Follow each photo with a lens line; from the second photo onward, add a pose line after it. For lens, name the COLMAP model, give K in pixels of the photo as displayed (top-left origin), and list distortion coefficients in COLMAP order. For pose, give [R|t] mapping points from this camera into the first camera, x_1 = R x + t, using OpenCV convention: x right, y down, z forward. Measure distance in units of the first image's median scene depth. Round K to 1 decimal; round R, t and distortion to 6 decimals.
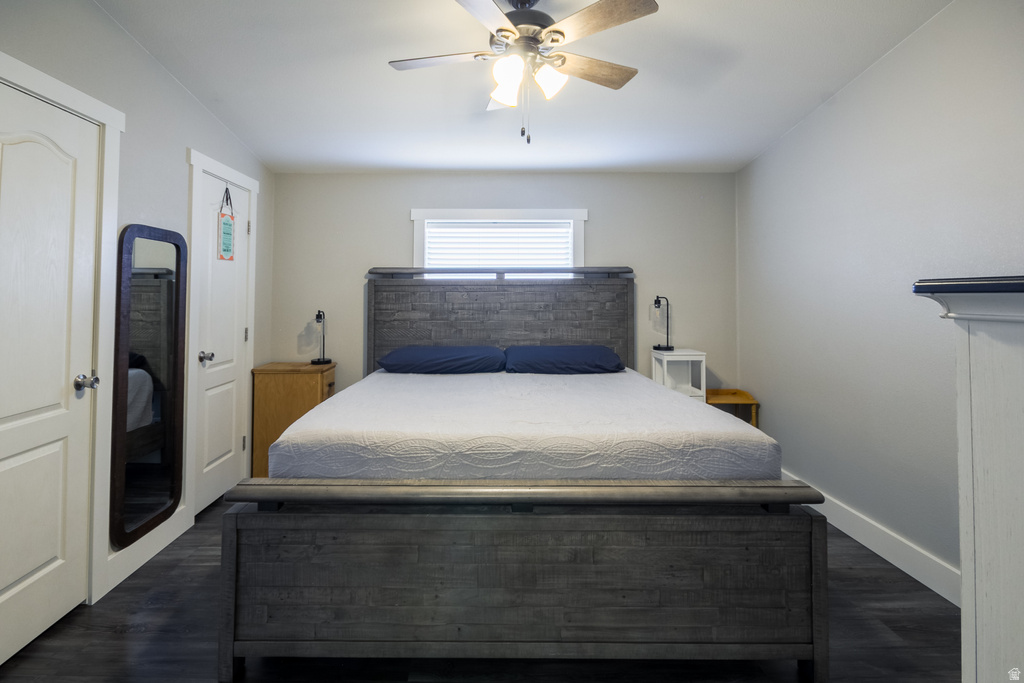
lens RADIAL K [[490.5, 0, 501.0], [0, 490.5, 275.2], [0, 0, 1]] dist [-0.004361, -0.001269]
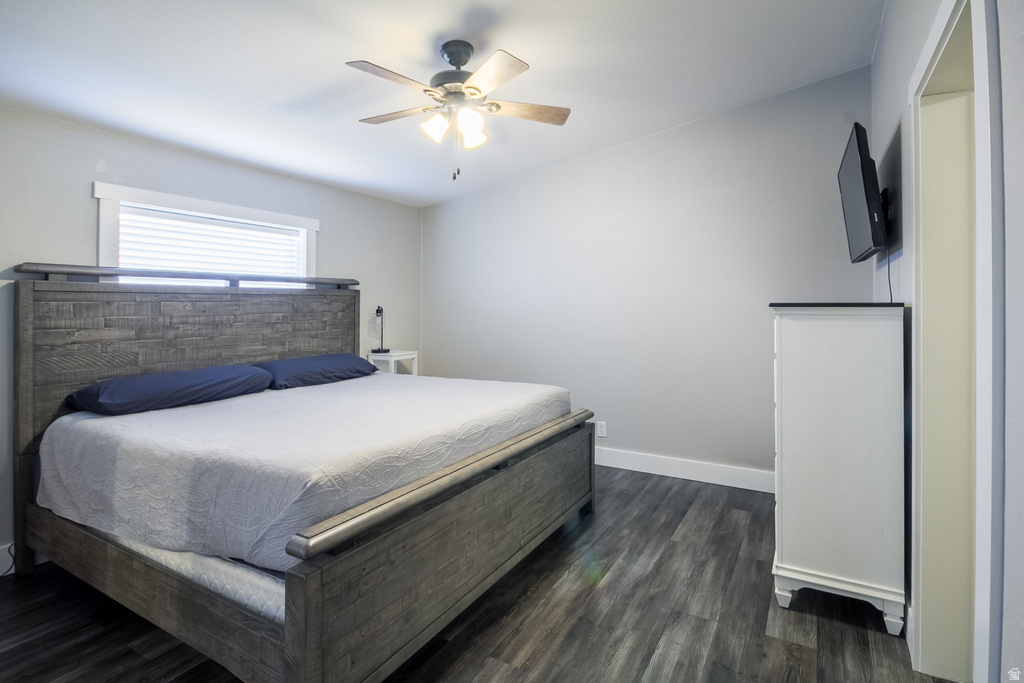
lens RADIAL K [[490.5, 0, 514.3], [0, 490.5, 302.7], [0, 0, 1]] dist [-0.004361, -0.001269]
pose [[0.511343, 0.003482, 0.859370, -0.495083], [-0.035972, 0.999202, 0.017355, 0.002563], [-0.858624, -0.039787, 0.511060, 0.138093]]
